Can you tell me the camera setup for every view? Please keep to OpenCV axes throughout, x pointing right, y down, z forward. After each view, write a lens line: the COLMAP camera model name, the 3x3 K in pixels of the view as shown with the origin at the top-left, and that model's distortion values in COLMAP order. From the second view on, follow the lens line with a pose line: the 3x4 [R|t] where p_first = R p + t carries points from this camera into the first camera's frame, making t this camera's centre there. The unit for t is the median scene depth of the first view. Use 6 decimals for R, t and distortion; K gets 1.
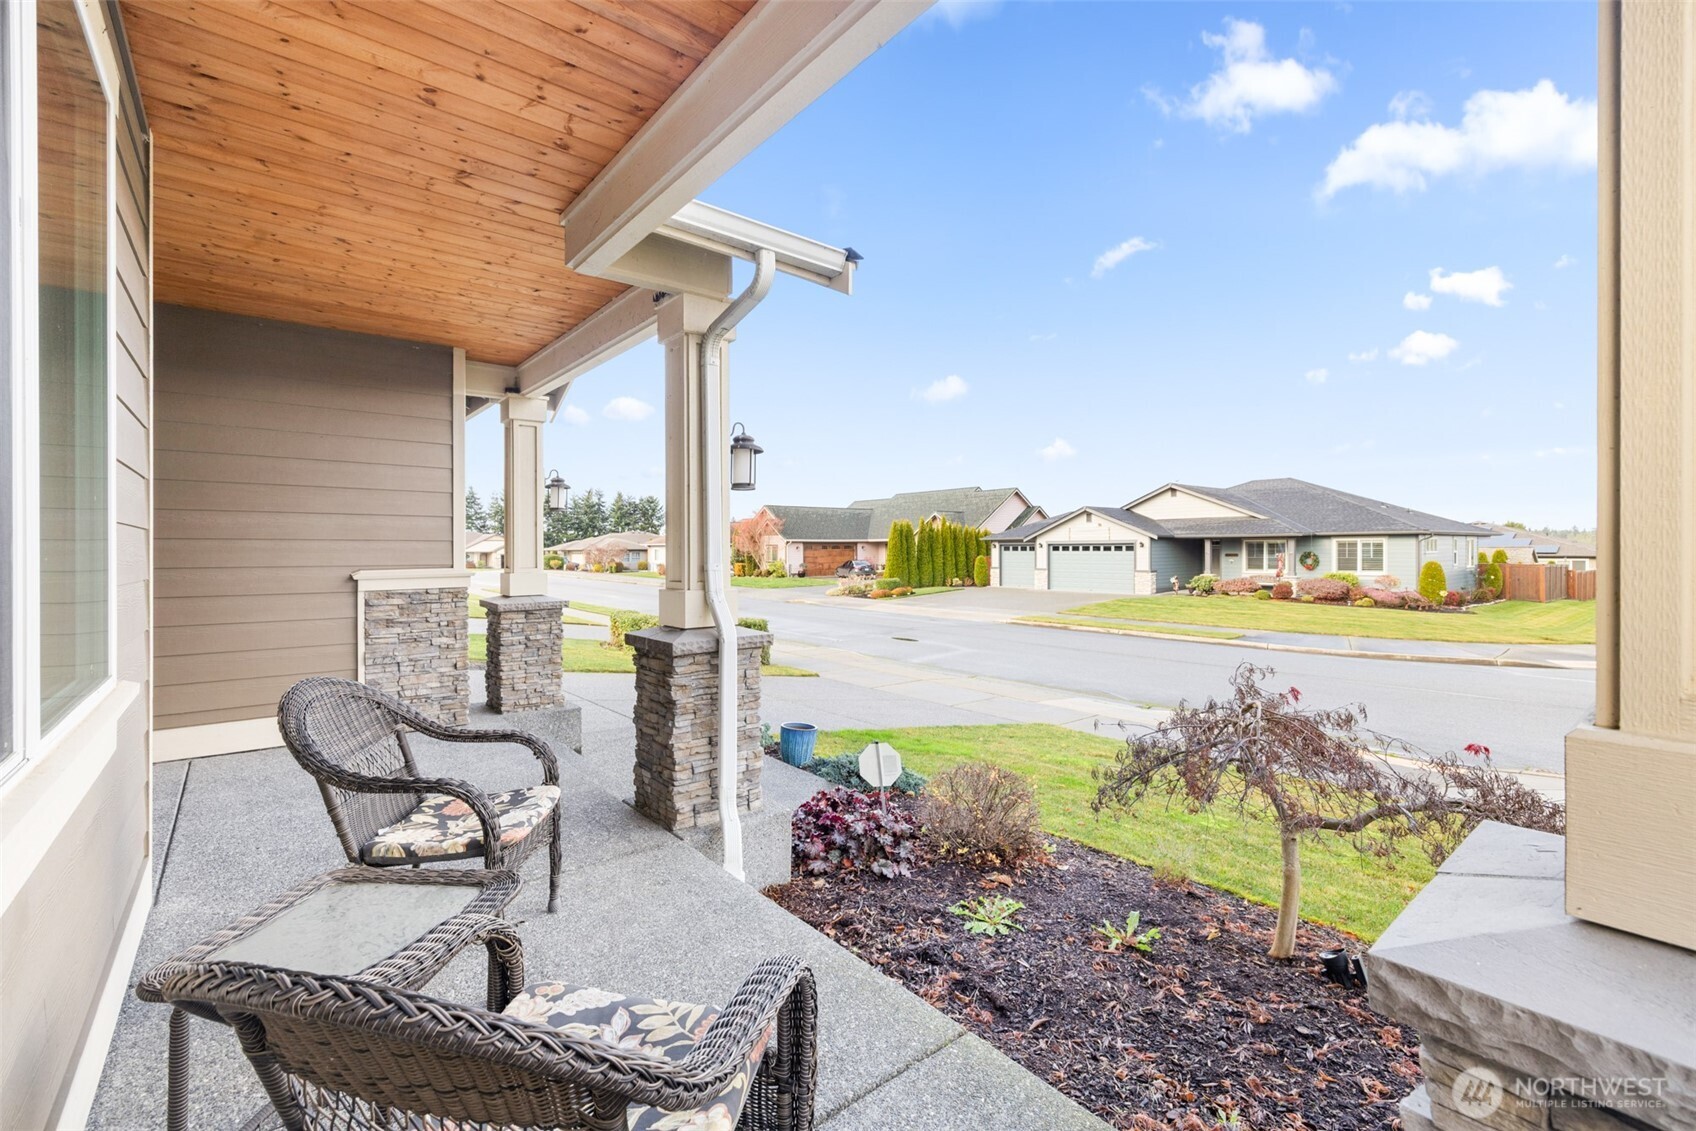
lens RADIAL K [[721.4, 0, 839.0], [0, 721.4, 548.9], [0, 0, 1]] dist [0.003444, -0.000291]
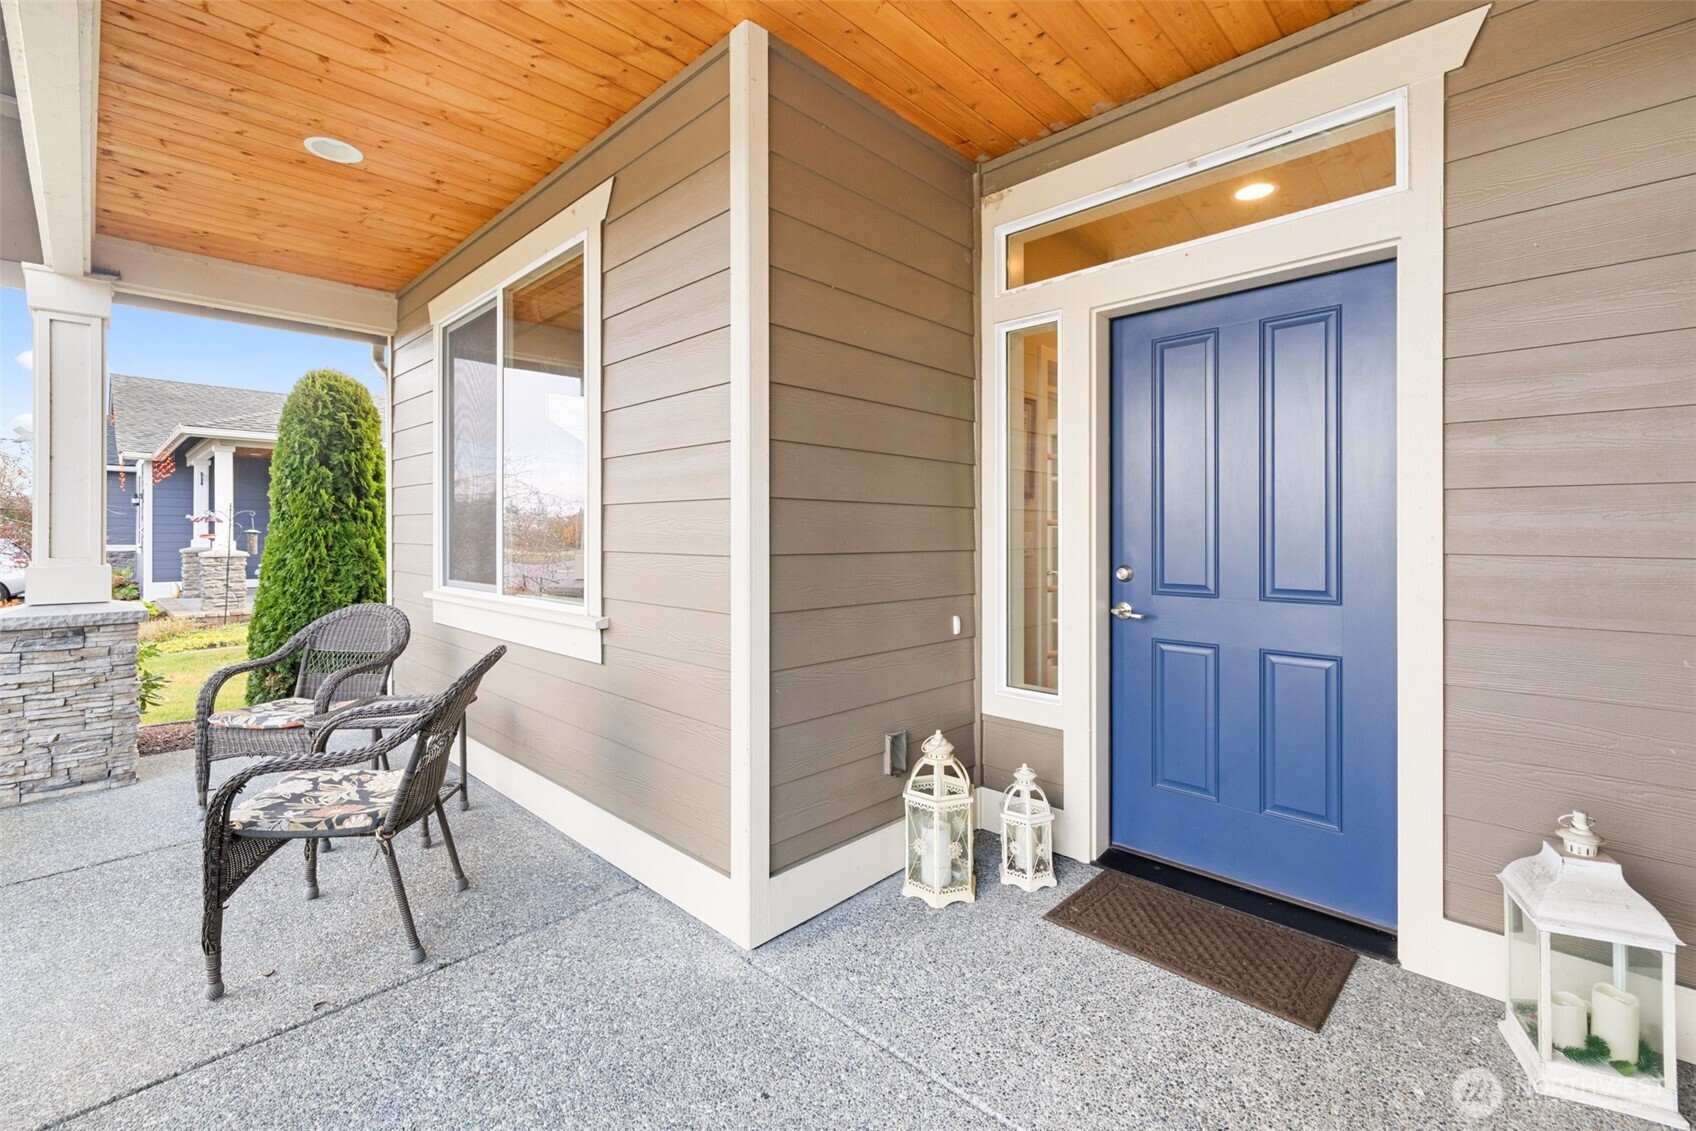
lens RADIAL K [[721.4, 0, 839.0], [0, 721.4, 548.9], [0, 0, 1]] dist [0.003444, -0.000291]
pose [[-0.995093, 0.000360, -0.098940, -0.332472], [0.000482, 0.999999, -0.001213, 0.010580], [0.098939, -0.001254, -0.995093, 0.620671]]
